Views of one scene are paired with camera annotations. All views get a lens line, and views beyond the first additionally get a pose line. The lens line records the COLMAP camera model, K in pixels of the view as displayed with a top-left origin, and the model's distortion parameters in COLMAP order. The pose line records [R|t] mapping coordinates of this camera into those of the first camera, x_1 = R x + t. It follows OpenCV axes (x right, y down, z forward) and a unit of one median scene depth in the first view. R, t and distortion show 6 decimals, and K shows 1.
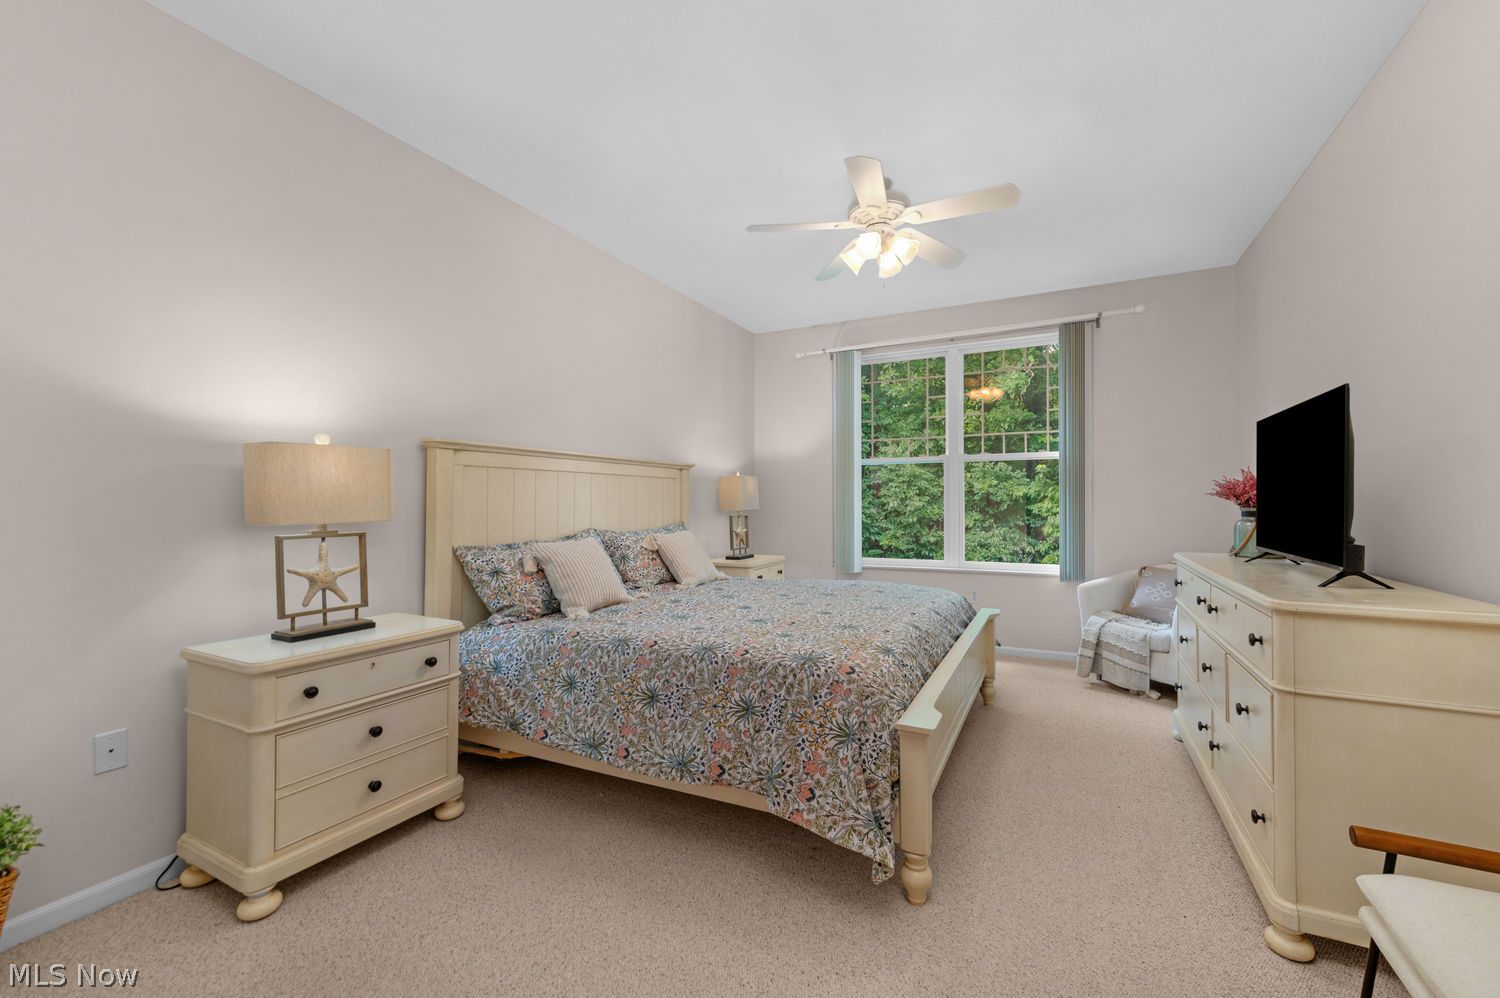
lens RADIAL K [[597.5, 0, 764.1], [0, 597.5, 498.0], [0, 0, 1]] dist [0.009626, -0.001176]
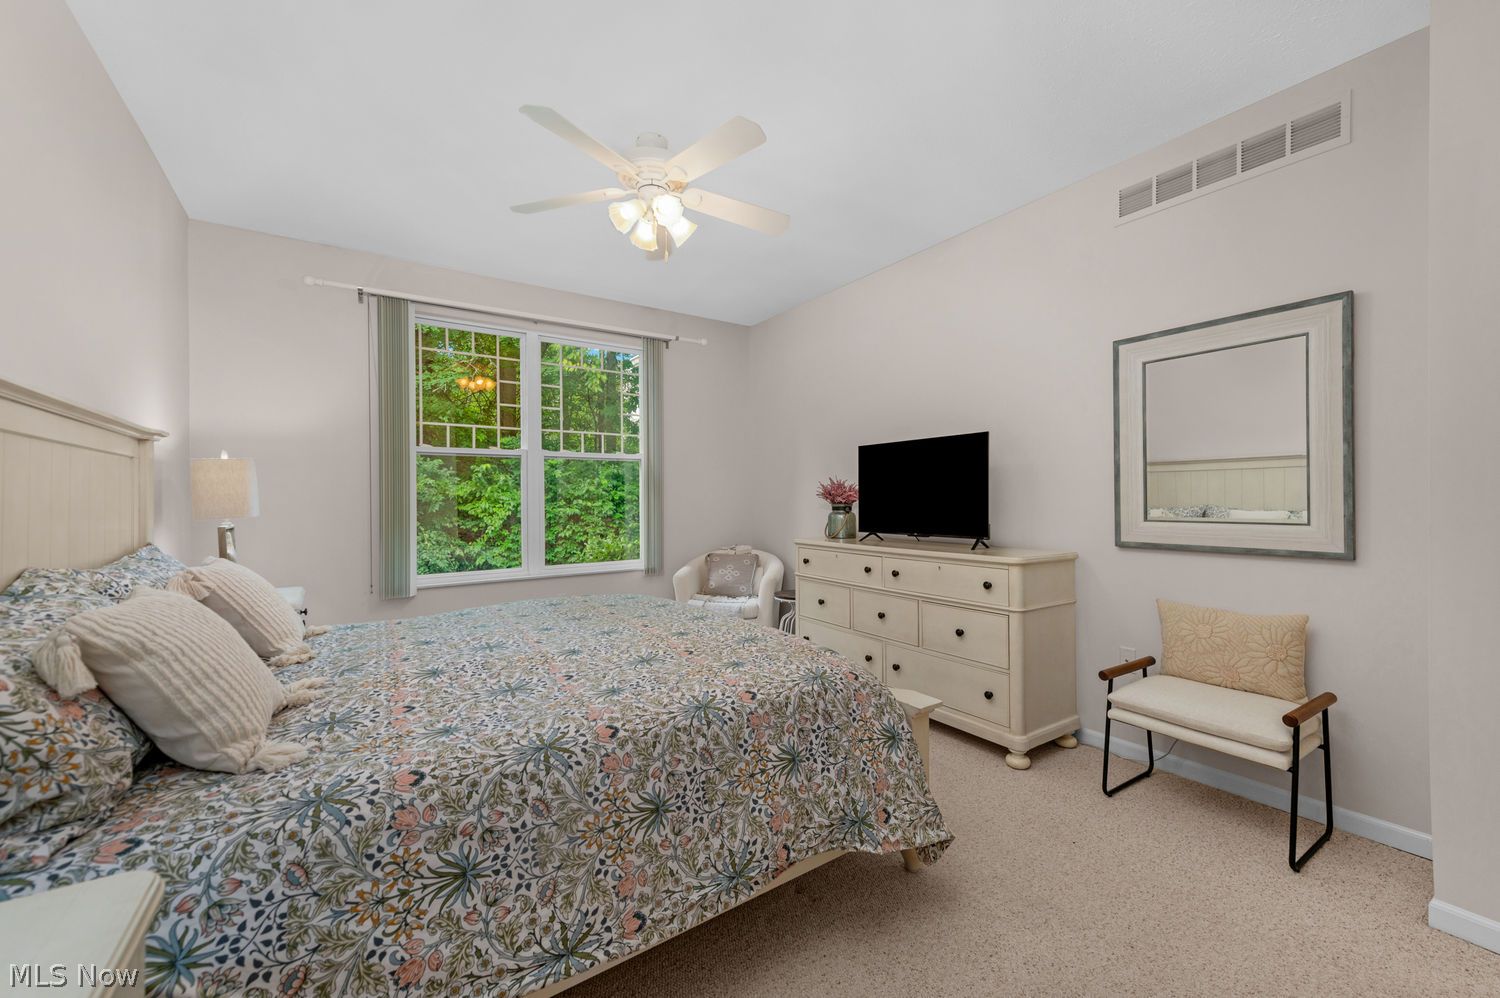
lens RADIAL K [[597.5, 0, 757.0], [0, 597.5, 495.0], [0, 0, 1]] dist [0.009626, -0.001176]
pose [[0.486998, 0.005165, 0.873388, -0.520832], [-0.000550, 0.999984, -0.005607, 0.001243], [-0.873403, 0.002250, 0.486993, 0.446862]]
